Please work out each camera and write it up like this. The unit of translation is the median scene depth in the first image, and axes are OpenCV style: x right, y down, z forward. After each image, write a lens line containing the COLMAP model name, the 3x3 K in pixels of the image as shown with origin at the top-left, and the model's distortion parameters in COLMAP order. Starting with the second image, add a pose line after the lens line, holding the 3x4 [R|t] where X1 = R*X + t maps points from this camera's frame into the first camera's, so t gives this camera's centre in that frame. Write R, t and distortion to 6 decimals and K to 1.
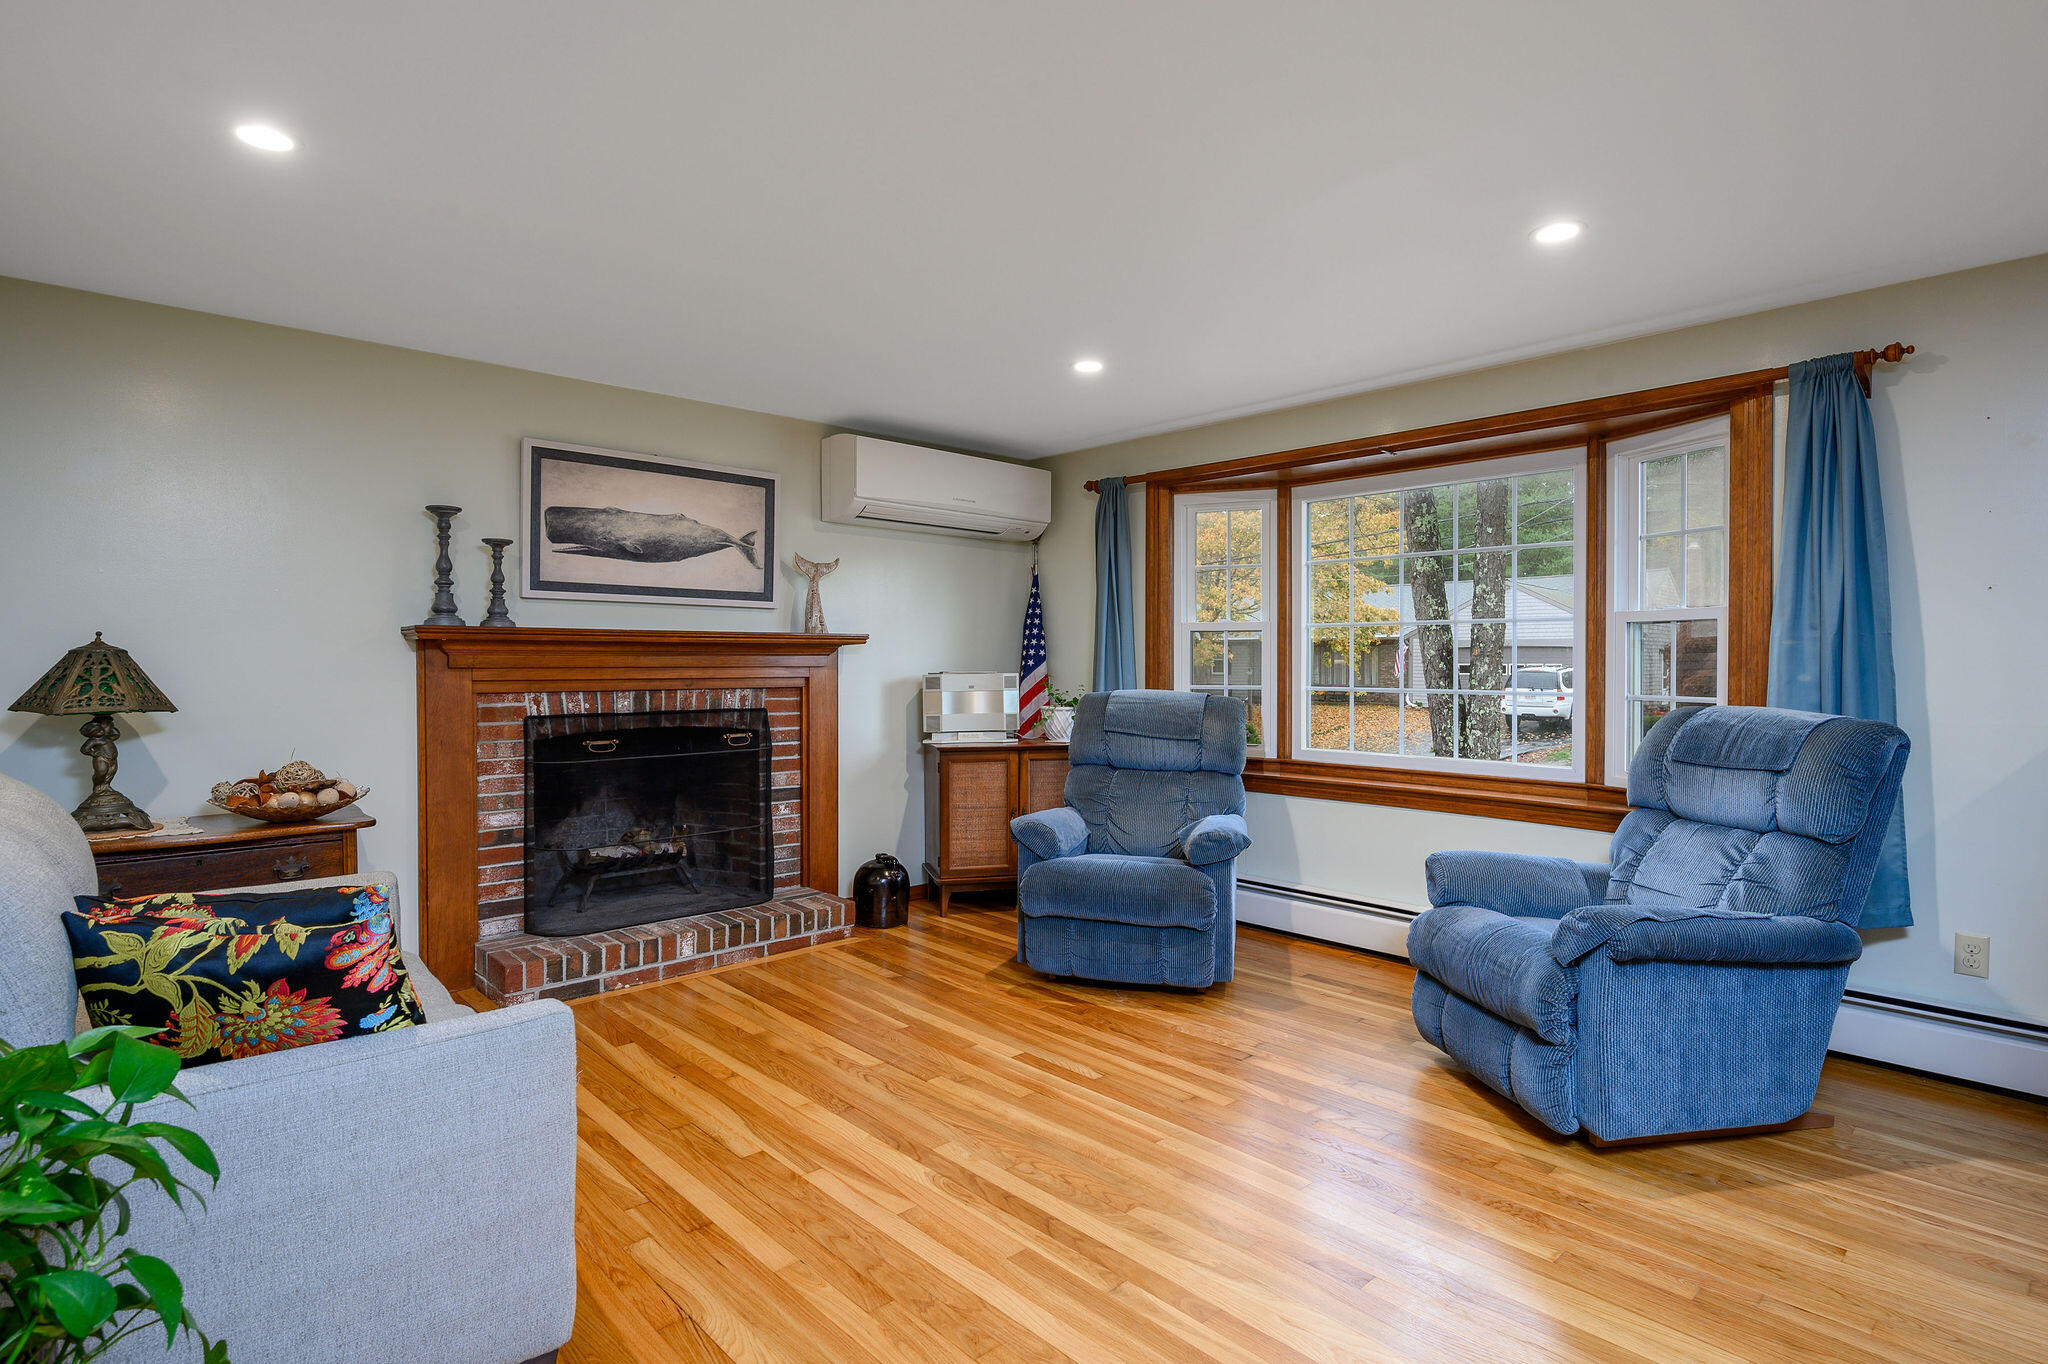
lens RADIAL K [[1045.1, 0, 1027.5], [0, 1045.1, 662.1], [0, 0, 1]] dist [-0.001702, -0.000740]
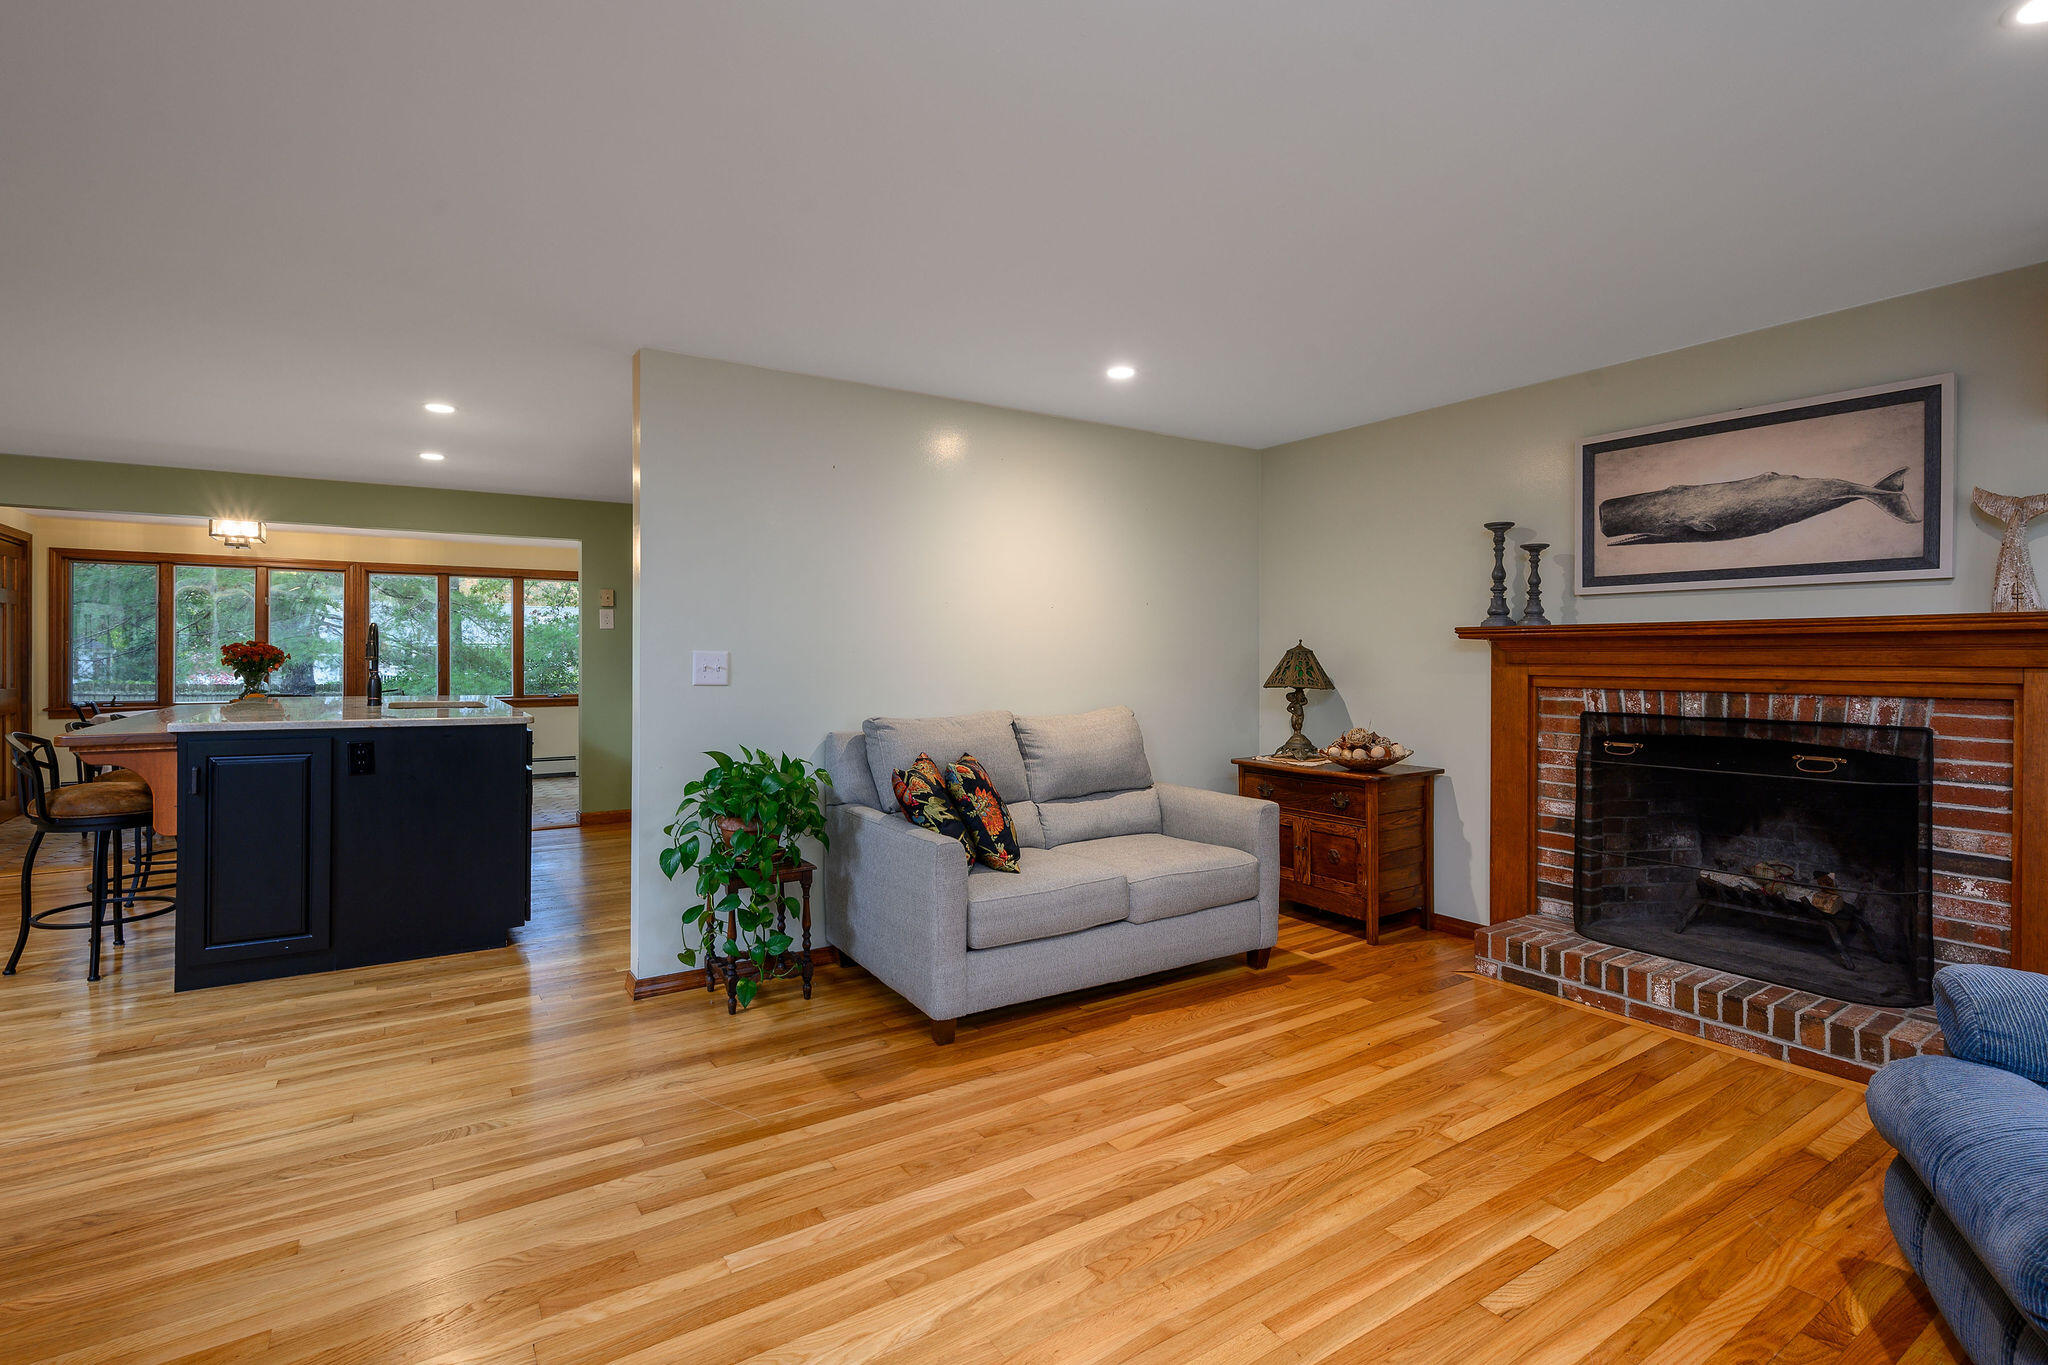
lens RADIAL K [[955.3, 0, 1027.1], [0, 955.3, 652.0], [0, 0, 1]] dist [-0.002466, -0.000474]
pose [[-0.170486, -0.004302, -0.985351, 0.525606], [-0.001839, 0.999990, -0.004048, -0.001533], [0.985358, 0.001122, -0.170492, 0.621803]]
